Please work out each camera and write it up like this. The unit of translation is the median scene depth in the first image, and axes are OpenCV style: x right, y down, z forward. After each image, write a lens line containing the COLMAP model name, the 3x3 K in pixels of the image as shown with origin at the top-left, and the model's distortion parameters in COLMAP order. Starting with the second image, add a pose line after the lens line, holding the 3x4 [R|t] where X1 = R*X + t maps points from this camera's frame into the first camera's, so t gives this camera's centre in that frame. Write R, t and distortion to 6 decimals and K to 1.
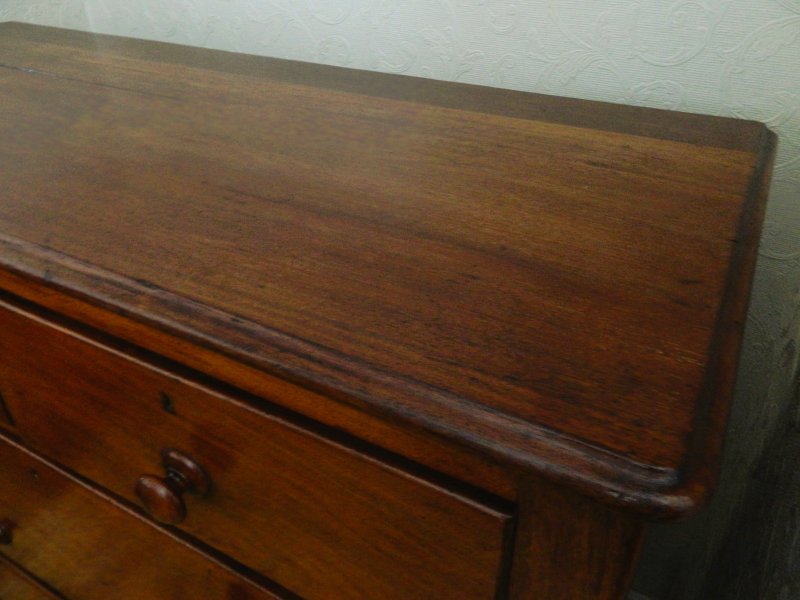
lens RADIAL K [[617.1, 0, 394.2], [0, 617.1, 302.2], [0, 0, 1]] dist [0.041650, 0.002691]
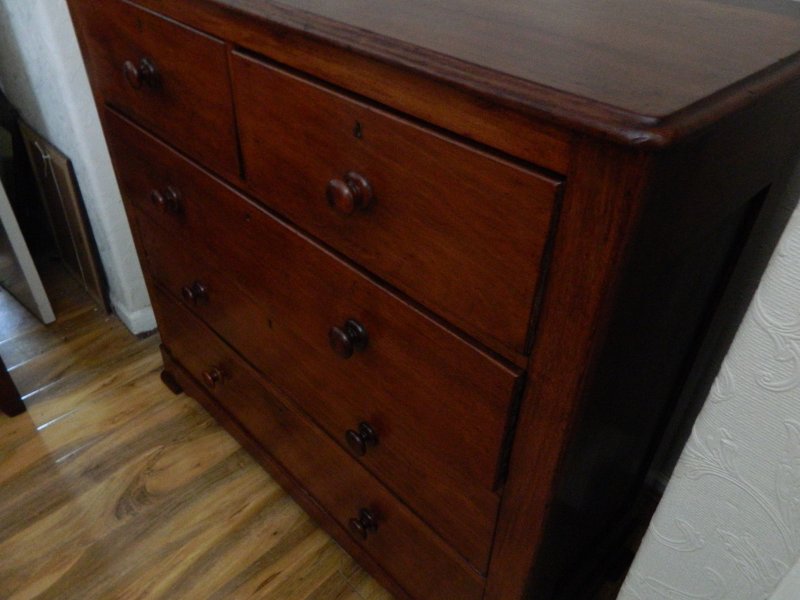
lens RADIAL K [[612.3, 0, 401.7], [0, 612.3, 290.9], [0, 0, 1]] dist [0.011359, 0.002400]
pose [[0.956944, 0.205513, -0.204994, 0.148615], [-0.197636, 0.978533, 0.058416, 0.509684], [0.212598, -0.015387, 0.977019, -0.527949]]
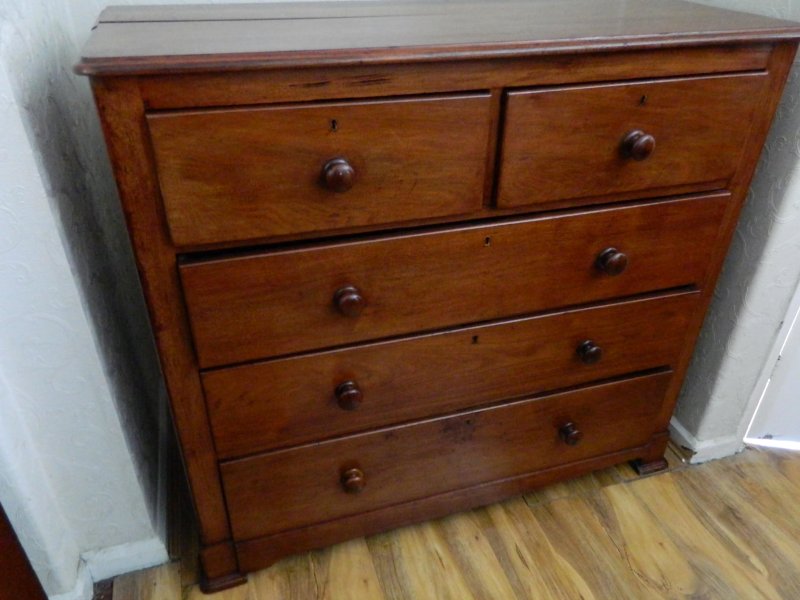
lens RADIAL K [[617.1, 0, 394.2], [0, 617.1, 302.2], [0, 0, 1]] dist [0.041650, 0.002691]
pose [[0.690594, -0.364528, 0.624660, -3.222950], [0.390635, 0.914875, 0.102020, 0.297453], [-0.608675, 0.173560, 0.774204, -0.168426]]
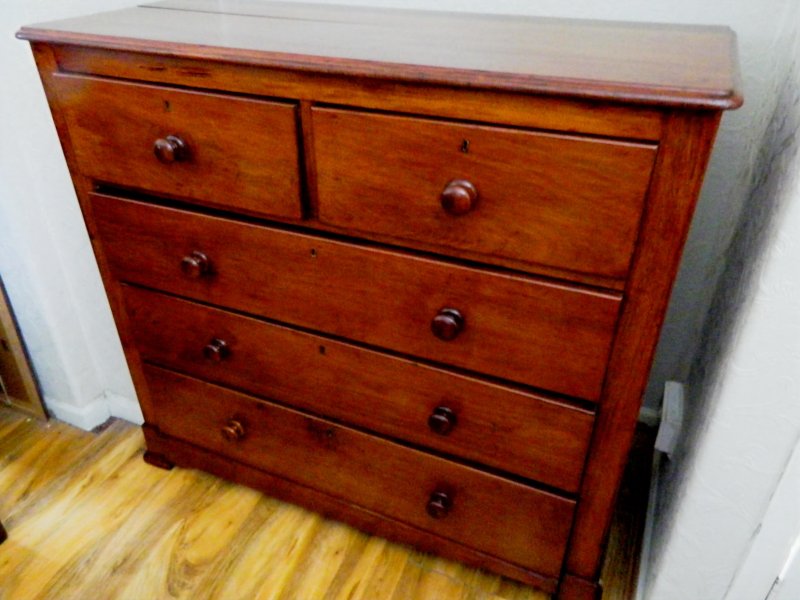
lens RADIAL K [[622.0, 0, 389.5], [0, 622.0, 300.0], [0, 0, 1]] dist [0.025341, -0.000370]
pose [[0.995848, -0.042438, 0.080535, -0.912022], [0.044997, 0.998530, -0.030226, 0.818932], [-0.079134, 0.033724, 0.996293, -1.124341]]
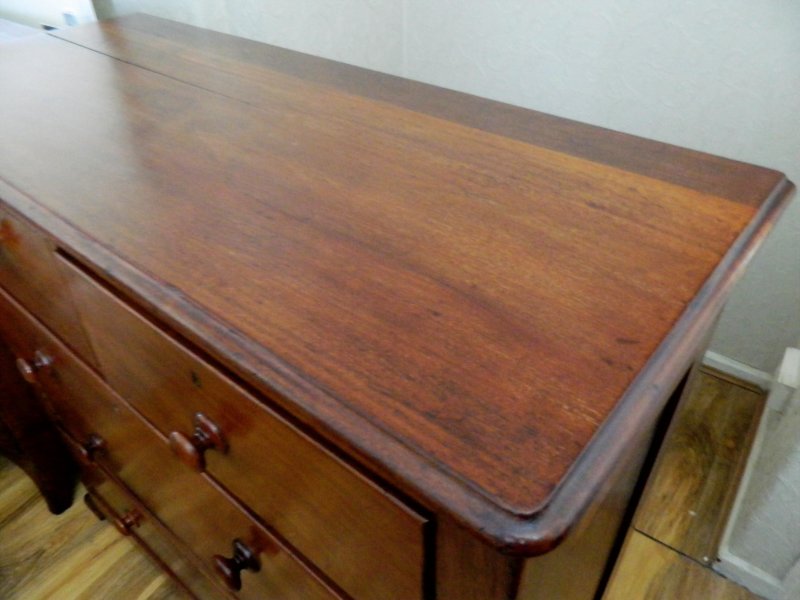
lens RADIAL K [[593.2, 0, 400.0], [0, 593.2, 300.0], [0, 0, 1]] dist [0.033134, 0.000971]
pose [[0.983015, 0.110934, -0.146202, 0.216376], [-0.100771, 0.992064, 0.075198, -0.139418], [0.153384, -0.059188, 0.986393, -0.104331]]
